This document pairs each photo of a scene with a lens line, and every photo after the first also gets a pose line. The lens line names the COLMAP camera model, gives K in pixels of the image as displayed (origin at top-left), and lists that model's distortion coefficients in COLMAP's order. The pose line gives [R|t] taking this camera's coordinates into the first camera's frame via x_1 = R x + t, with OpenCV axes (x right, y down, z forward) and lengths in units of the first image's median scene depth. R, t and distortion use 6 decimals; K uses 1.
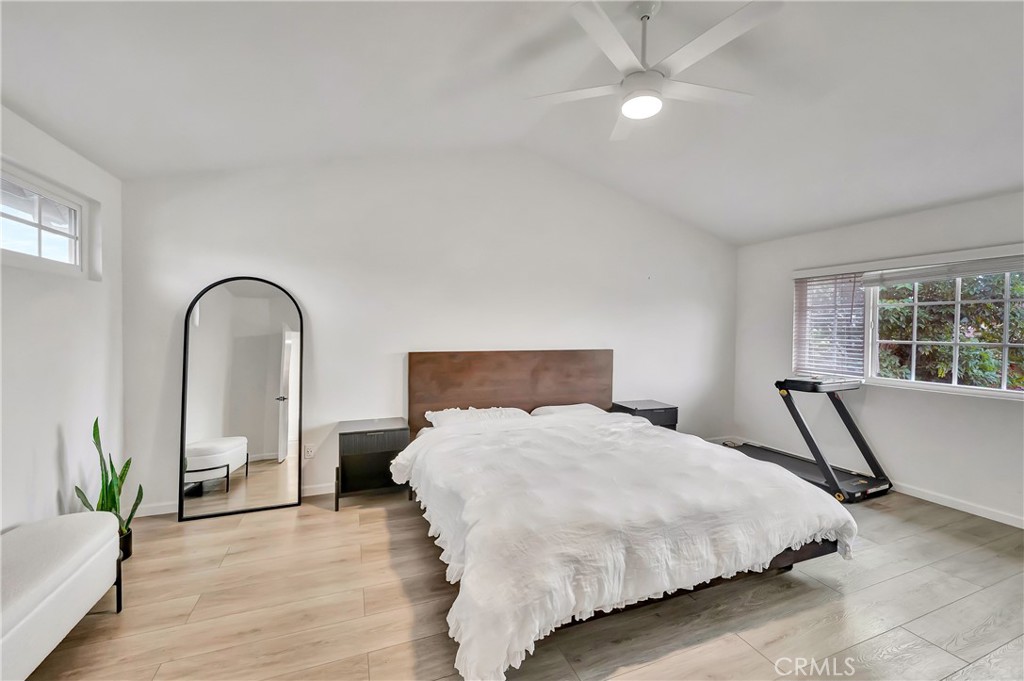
lens RADIAL K [[406.9, 0, 512.0], [0, 406.9, 340.5], [0, 0, 1]] dist [-0.000246, -0.000069]
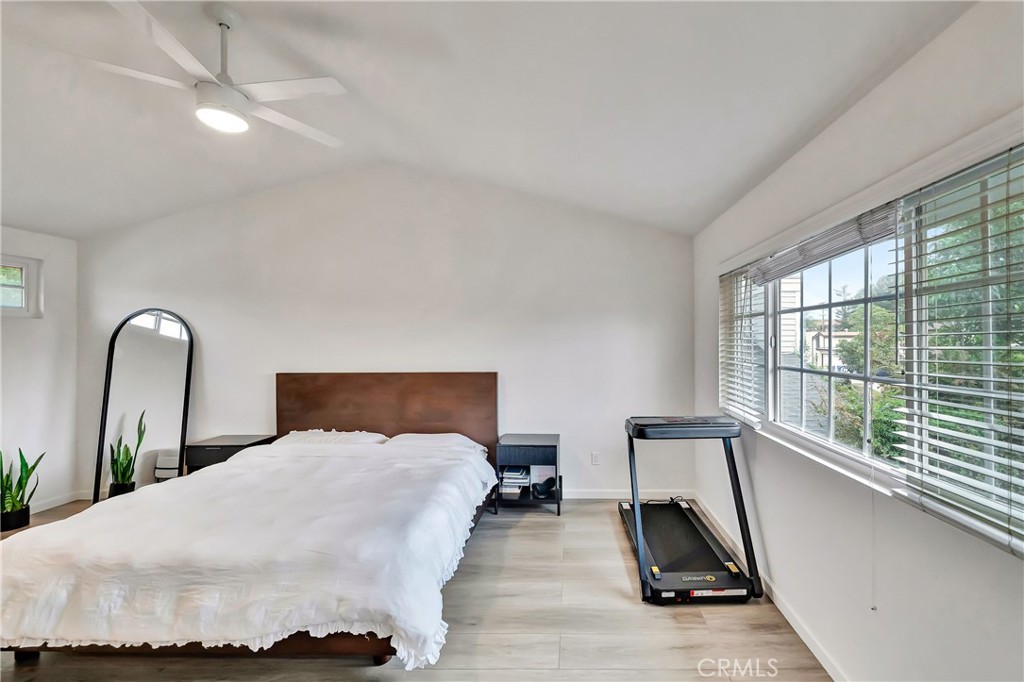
lens RADIAL K [[430.5, 0, 511.9], [0, 430.5, 352.4], [0, 0, 1]] dist [0.000898, 0.000074]
pose [[0.927860, -0.004943, -0.372897, 0.834196], [0.000732, 0.999934, -0.011435, -0.013020], [0.372929, 0.010337, 0.927802, 0.225406]]
